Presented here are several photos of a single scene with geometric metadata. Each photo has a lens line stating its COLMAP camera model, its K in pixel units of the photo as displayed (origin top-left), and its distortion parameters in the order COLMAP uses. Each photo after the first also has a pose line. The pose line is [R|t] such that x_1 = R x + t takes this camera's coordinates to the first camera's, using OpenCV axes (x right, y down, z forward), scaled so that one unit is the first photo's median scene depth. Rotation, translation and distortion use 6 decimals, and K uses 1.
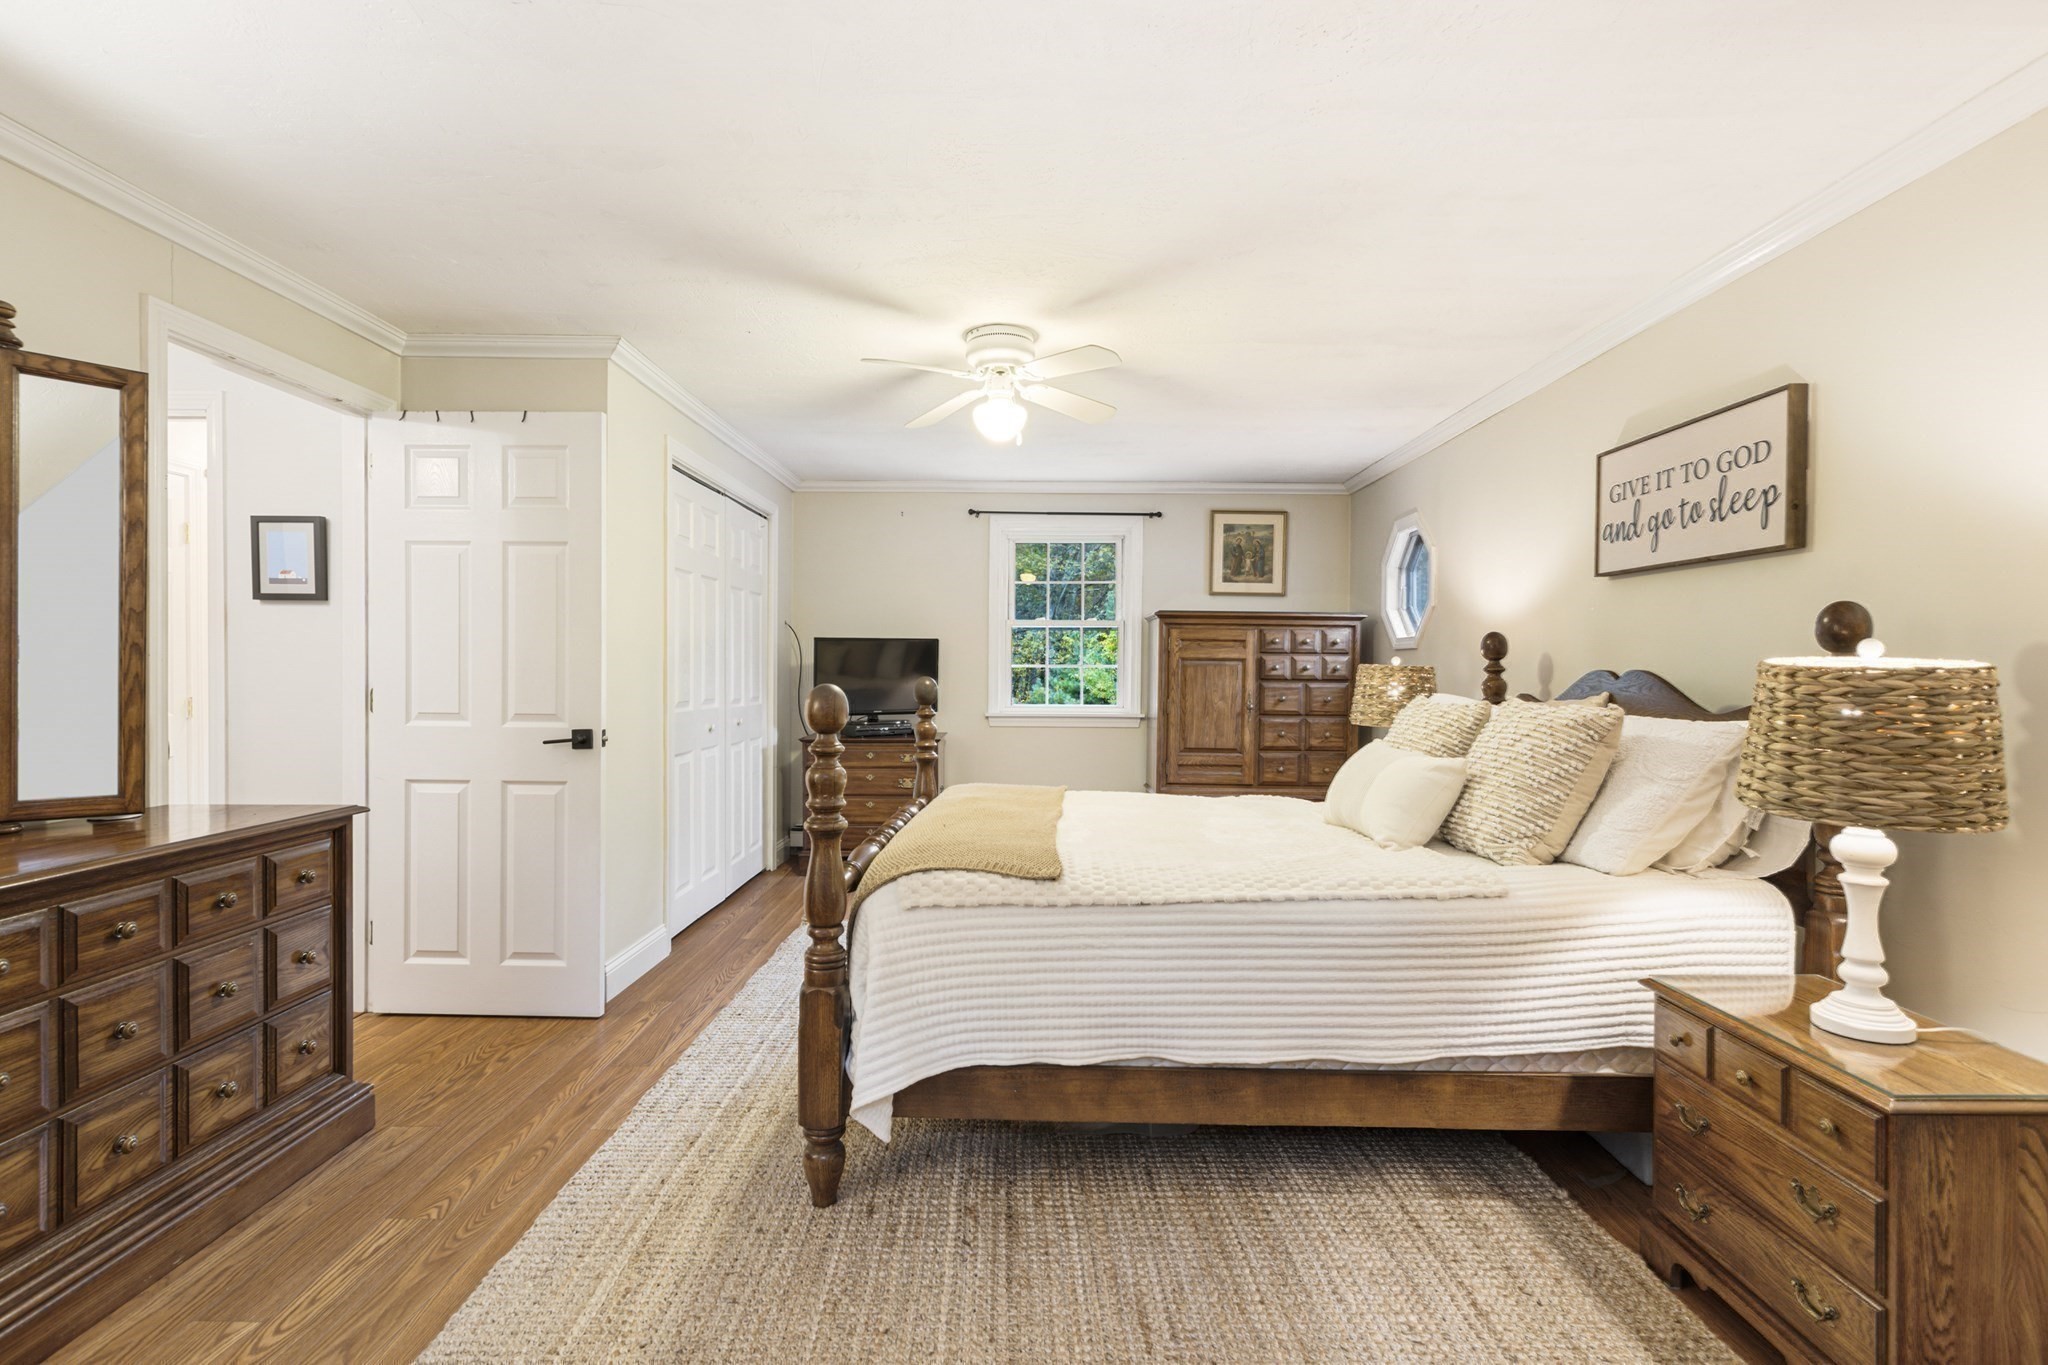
lens RADIAL K [[711.0, 0, 1007.6], [0, 711.0, 678.8], [0, 0, 1]] dist [-0.000875, -0.000030]
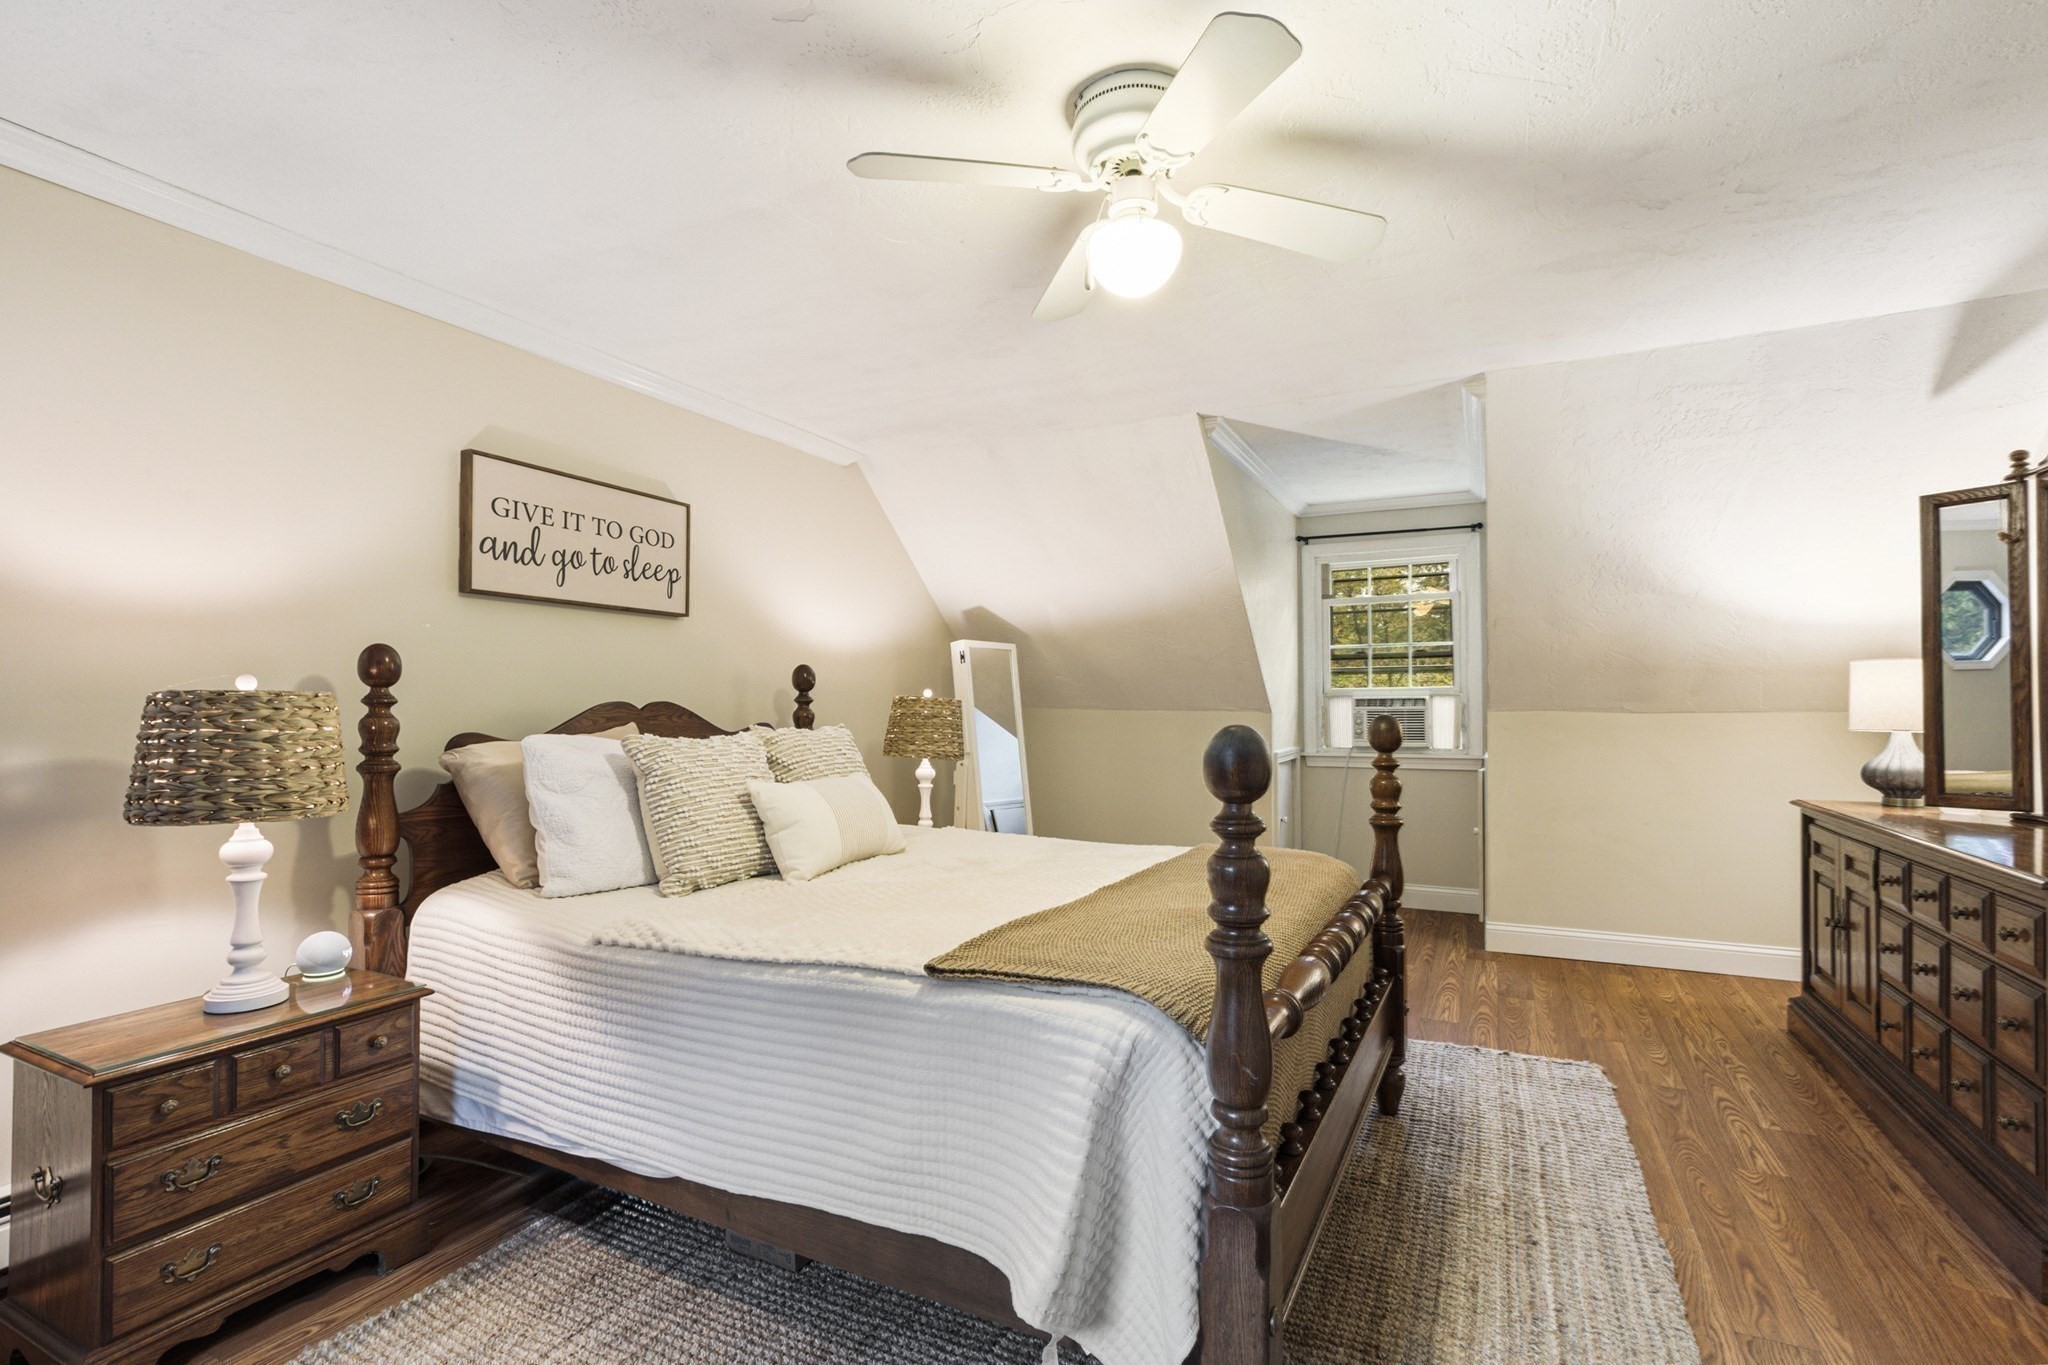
lens RADIAL K [[920.3, 0, 1025.5], [0, 920.3, 688.6], [0, 0, 1]] dist [-0.000414, 0.000122]
pose [[-0.885201, 0.005140, 0.465180, -0.331778], [0.005223, 0.999986, -0.001111, -0.027481], [-0.465179, 0.001447, -0.885215, 2.023780]]
